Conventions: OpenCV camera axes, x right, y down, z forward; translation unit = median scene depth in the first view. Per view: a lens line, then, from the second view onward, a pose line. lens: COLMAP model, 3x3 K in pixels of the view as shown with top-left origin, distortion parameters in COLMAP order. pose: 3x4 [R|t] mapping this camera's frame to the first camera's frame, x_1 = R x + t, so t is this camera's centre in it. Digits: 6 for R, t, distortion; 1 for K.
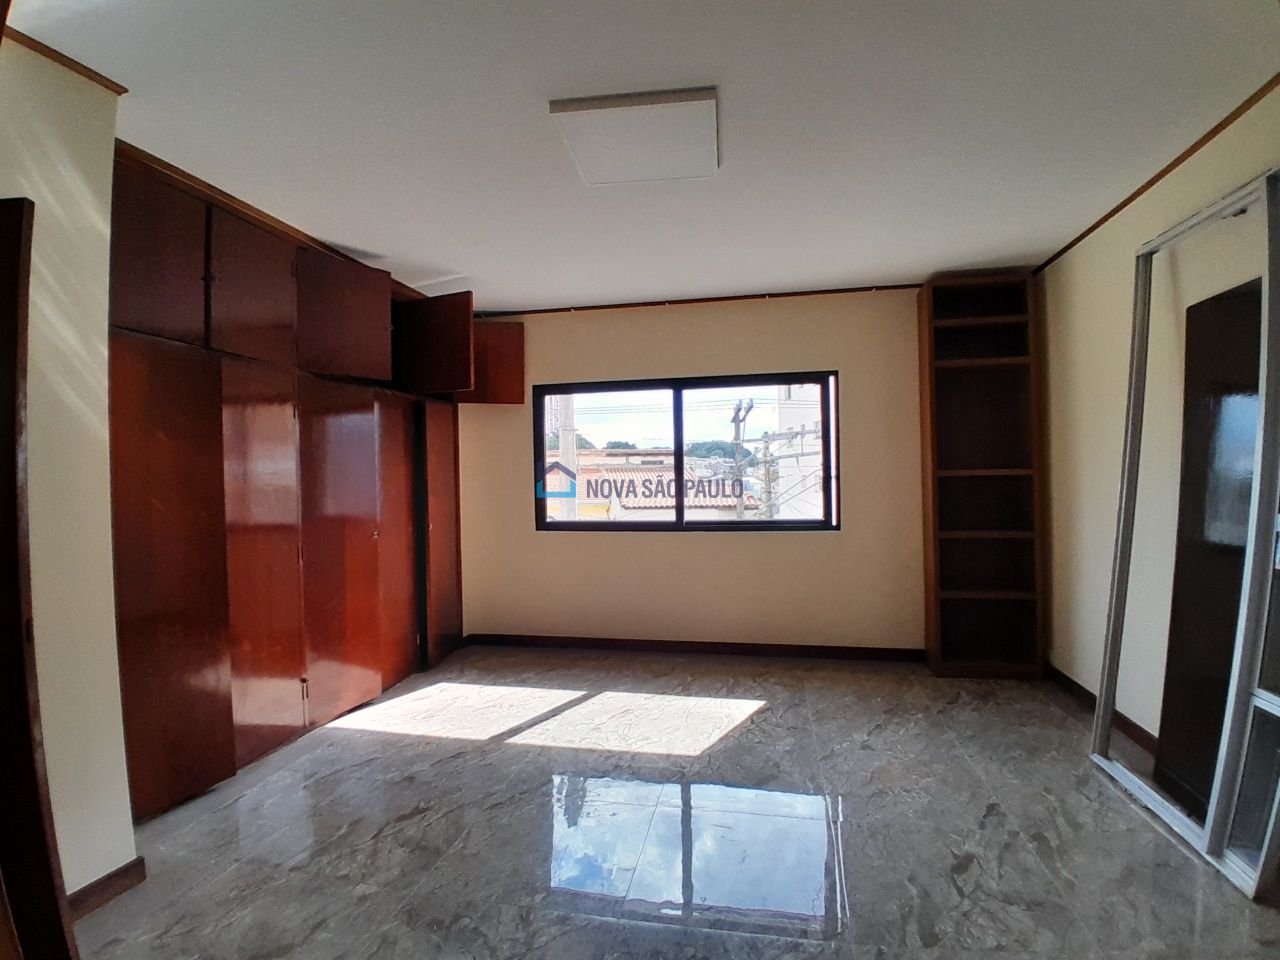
lens RADIAL K [[655.5, 0, 643.5], [0, 655.5, 483.0], [0, 0, 1]] dist [-0.049071, -0.002955]
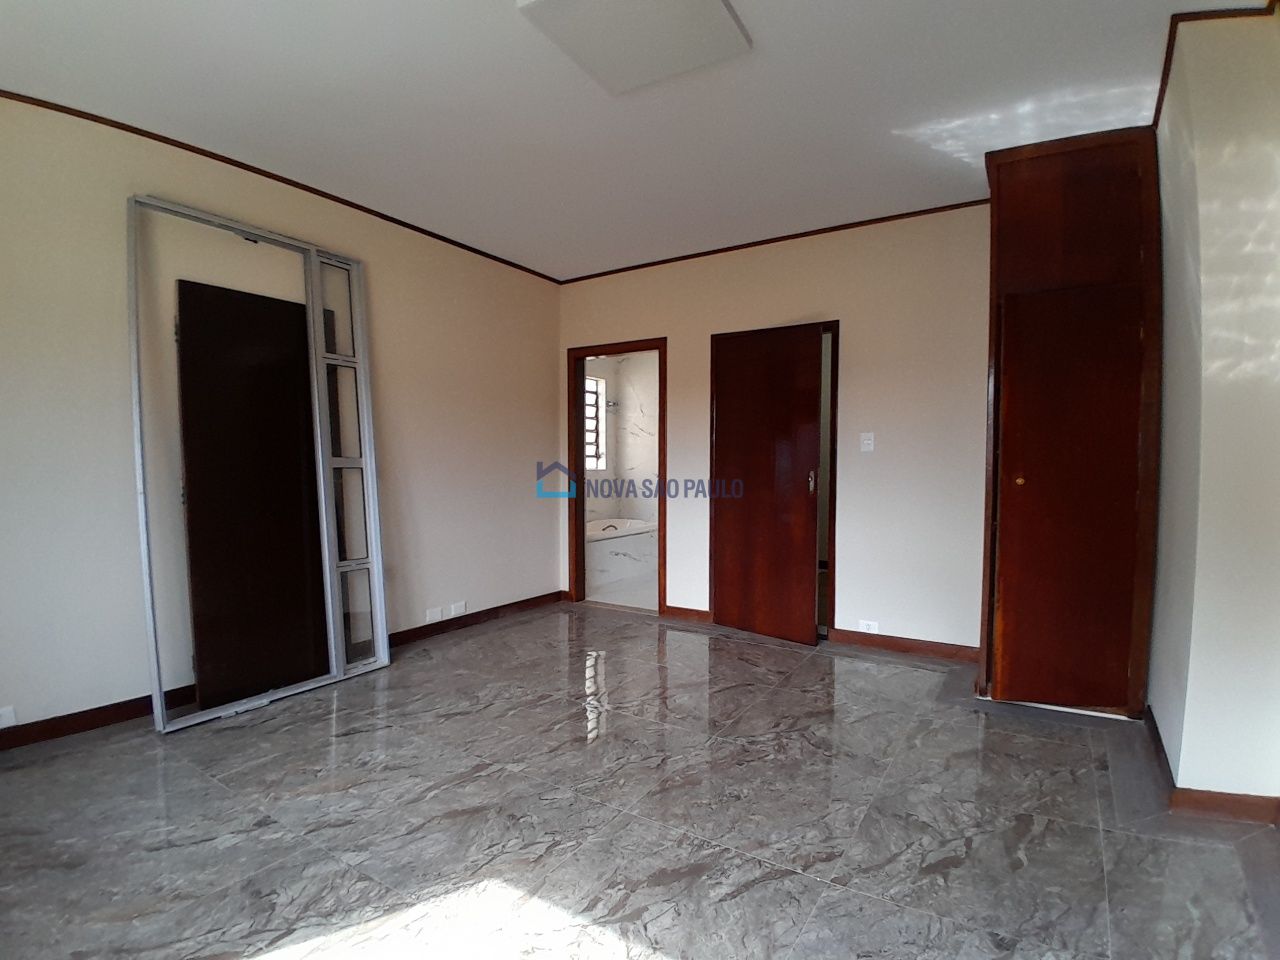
lens RADIAL K [[655.5, 0, 638.8], [0, 655.5, 475.1], [0, 0, 1]] dist [-0.049071, -0.002955]
pose [[-0.933212, 0.007533, 0.359247, -0.280323], [0.015475, 0.999695, 0.019234, 0.055437], [-0.358993, 0.023509, -0.933044, 1.662713]]
